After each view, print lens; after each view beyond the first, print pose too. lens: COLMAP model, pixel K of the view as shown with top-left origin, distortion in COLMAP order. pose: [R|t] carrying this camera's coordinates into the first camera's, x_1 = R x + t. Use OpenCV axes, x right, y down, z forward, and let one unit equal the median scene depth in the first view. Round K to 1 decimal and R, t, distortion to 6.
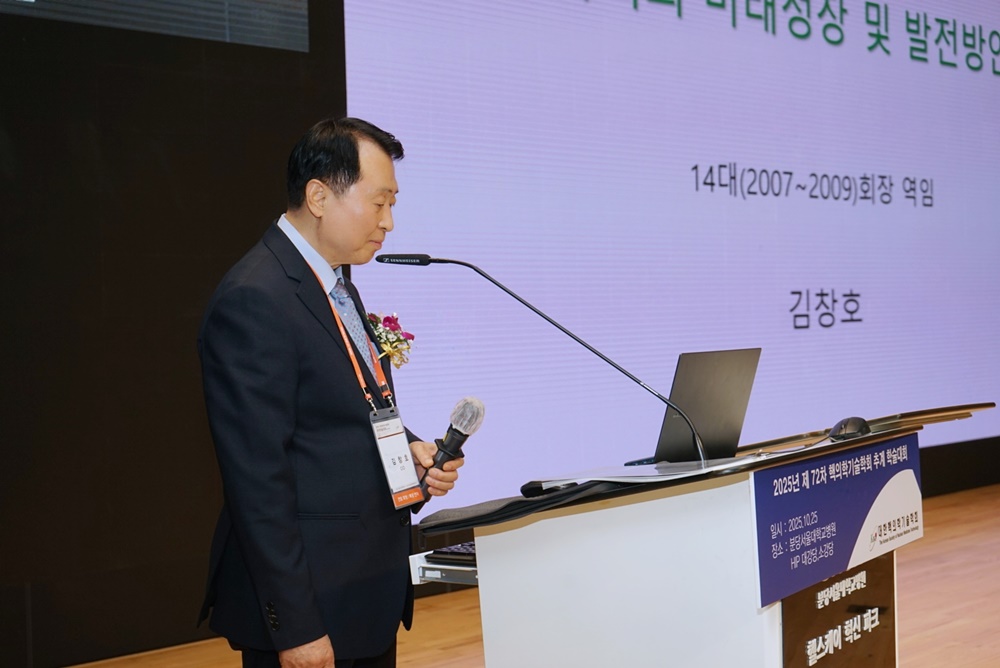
lens RADIAL K [[1481.3, 0, 500.0], [0, 1481.3, 334.0], [0, 0, 1]] dist [0.007458, 0.010469]
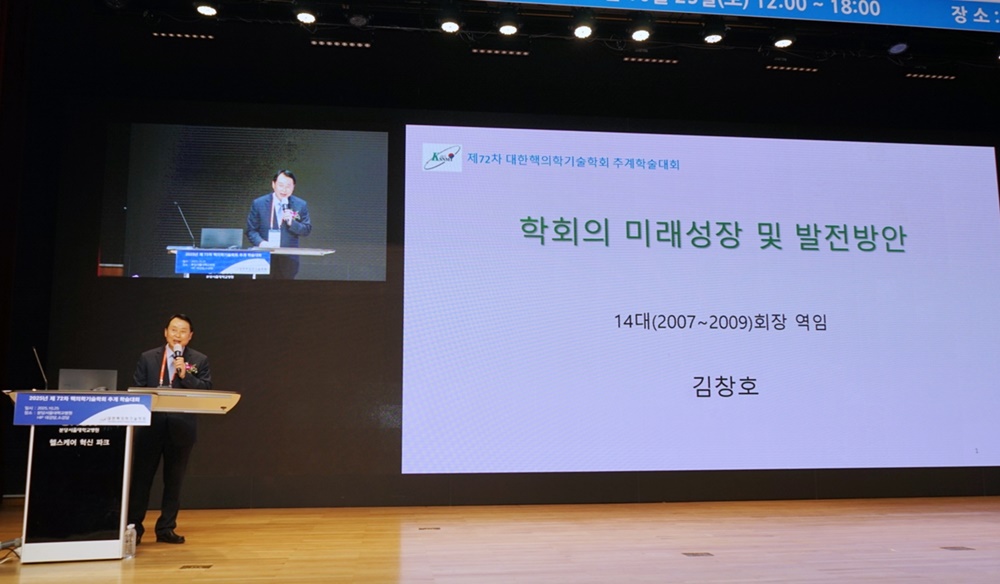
lens RADIAL K [[844.3, 0, 500.0], [0, 844.3, 292.0], [0, 0, 1]] dist [0.002245, 0.001045]
pose [[0.808539, -0.070223, -0.584237, 0.629112], [-0.023029, 0.988317, -0.150663, 0.032392], [0.587991, 0.135272, 0.797476, -0.037524]]
